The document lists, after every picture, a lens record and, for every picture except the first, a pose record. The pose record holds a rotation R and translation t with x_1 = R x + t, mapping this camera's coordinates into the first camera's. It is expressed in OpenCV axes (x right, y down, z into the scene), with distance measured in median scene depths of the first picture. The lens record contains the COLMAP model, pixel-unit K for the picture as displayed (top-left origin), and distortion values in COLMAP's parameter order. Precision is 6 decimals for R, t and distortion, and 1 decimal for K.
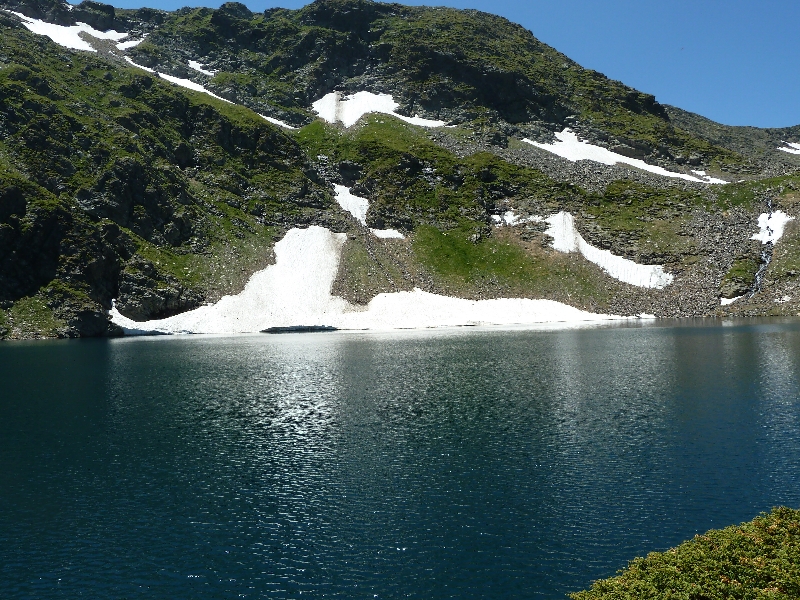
lens RADIAL K [[596.3, 0, 396.4], [0, 596.3, 315.0], [0, 0, 1]] dist [-0.029548, -0.007052]
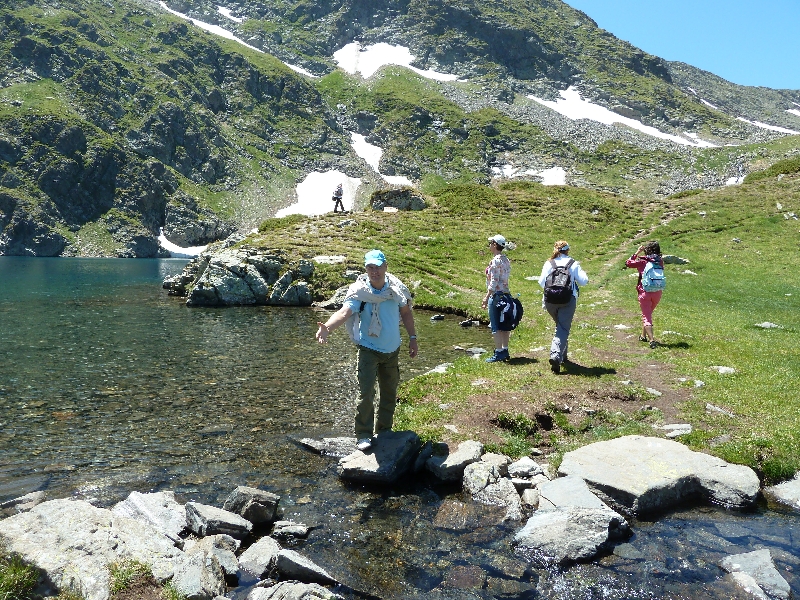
lens RADIAL K [[596.3, 0, 398.7], [0, 596.3, 306.1], [0, 0, 1]] dist [-0.029548, -0.007052]
pose [[0.998892, 0.045682, -0.011321, 0.010227], [-0.044676, 0.996016, 0.077174, 0.011074], [0.014801, -0.076582, 0.996953, -0.119410]]
